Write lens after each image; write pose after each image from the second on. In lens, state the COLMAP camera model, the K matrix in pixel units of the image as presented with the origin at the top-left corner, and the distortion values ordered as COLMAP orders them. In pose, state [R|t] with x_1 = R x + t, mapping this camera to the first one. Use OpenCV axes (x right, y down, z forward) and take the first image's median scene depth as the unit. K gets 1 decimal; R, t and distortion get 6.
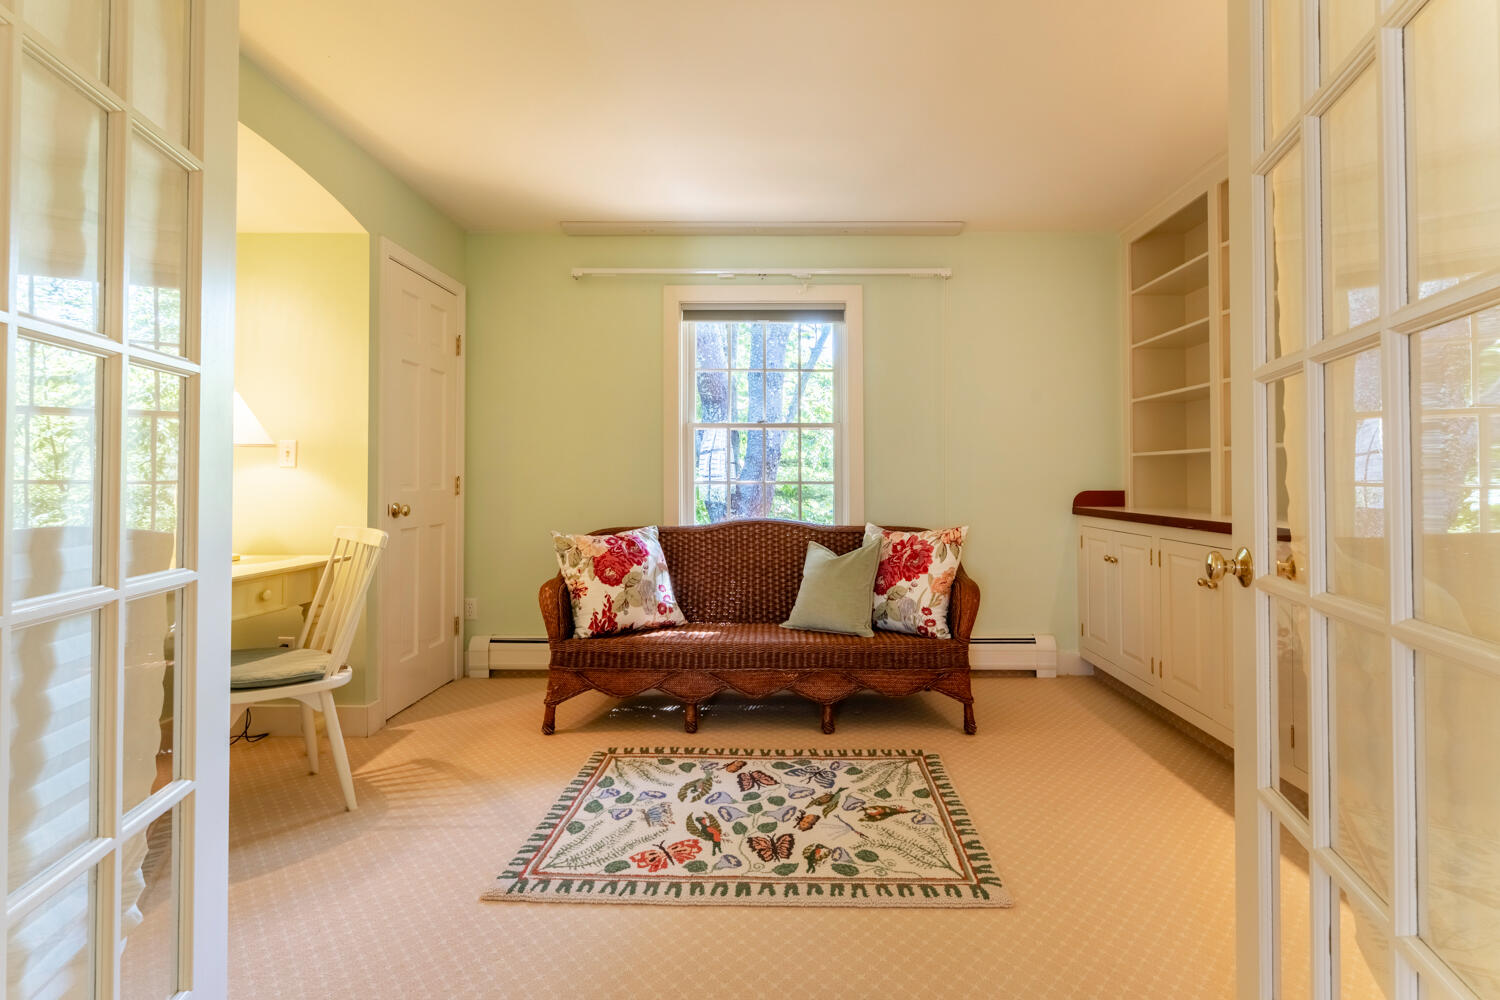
lens RADIAL K [[620.0, 0, 758.3], [0, 620.0, 484.6], [0, 0, 1]] dist [0.000482, -0.000559]
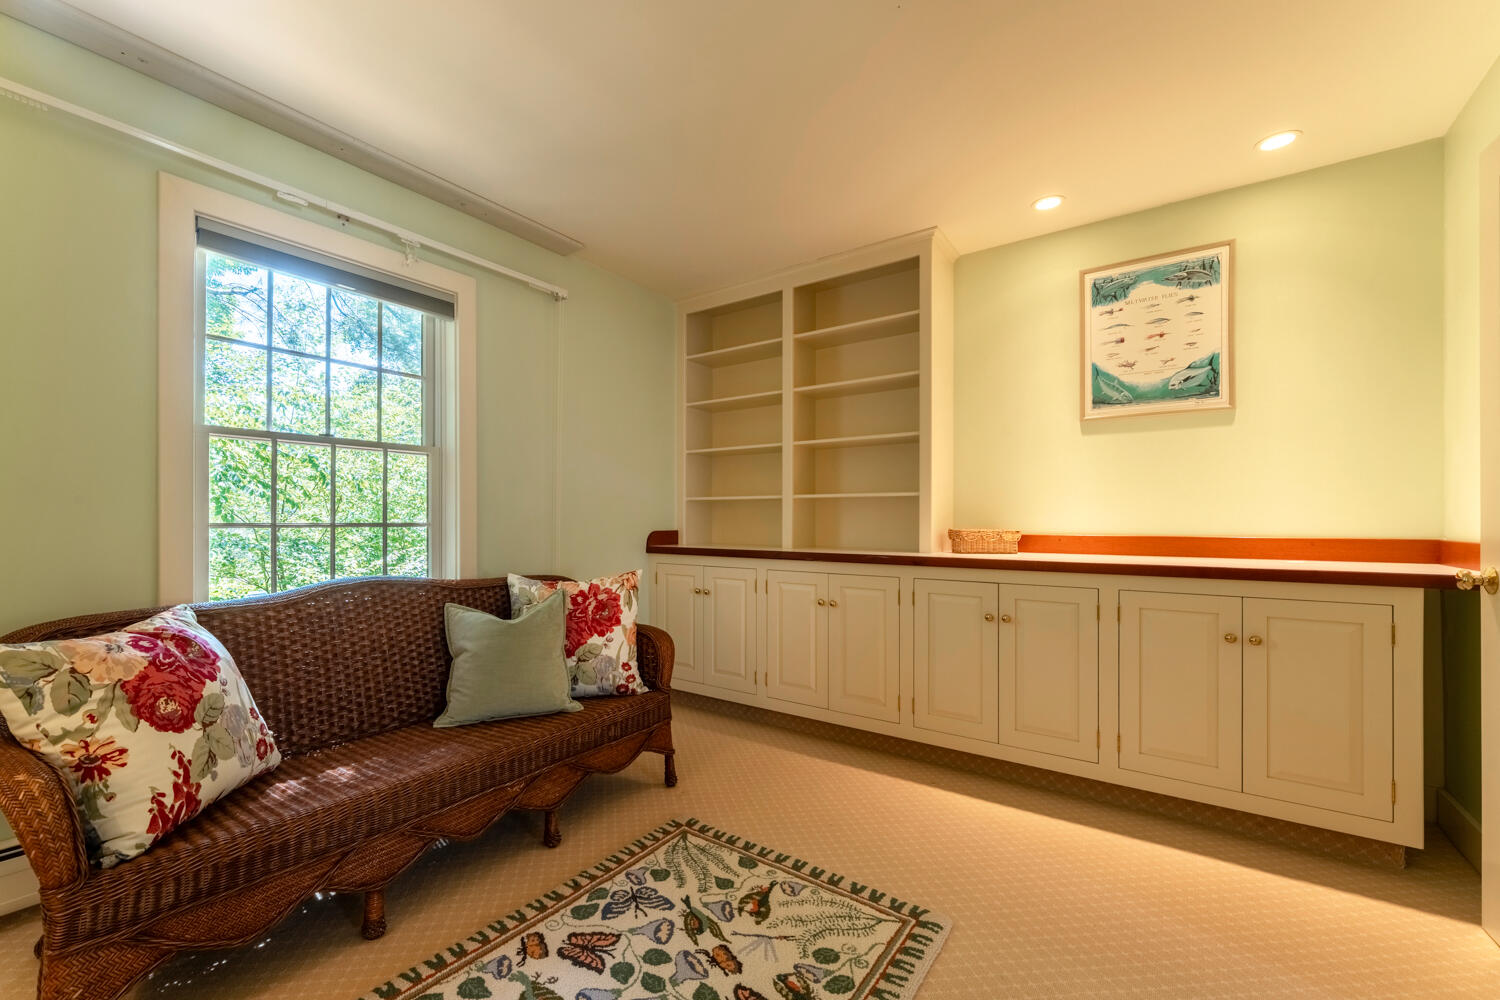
lens RADIAL K [[620.0, 0, 664.8], [0, 620.0, 525.7], [0, 0, 1]] dist [0.000482, -0.000559]
pose [[0.627001, -0.006224, 0.778994, -0.392784], [0.003730, 0.999981, 0.004988, -0.005341], [-0.779010, -0.000222, 0.627012, 0.388549]]
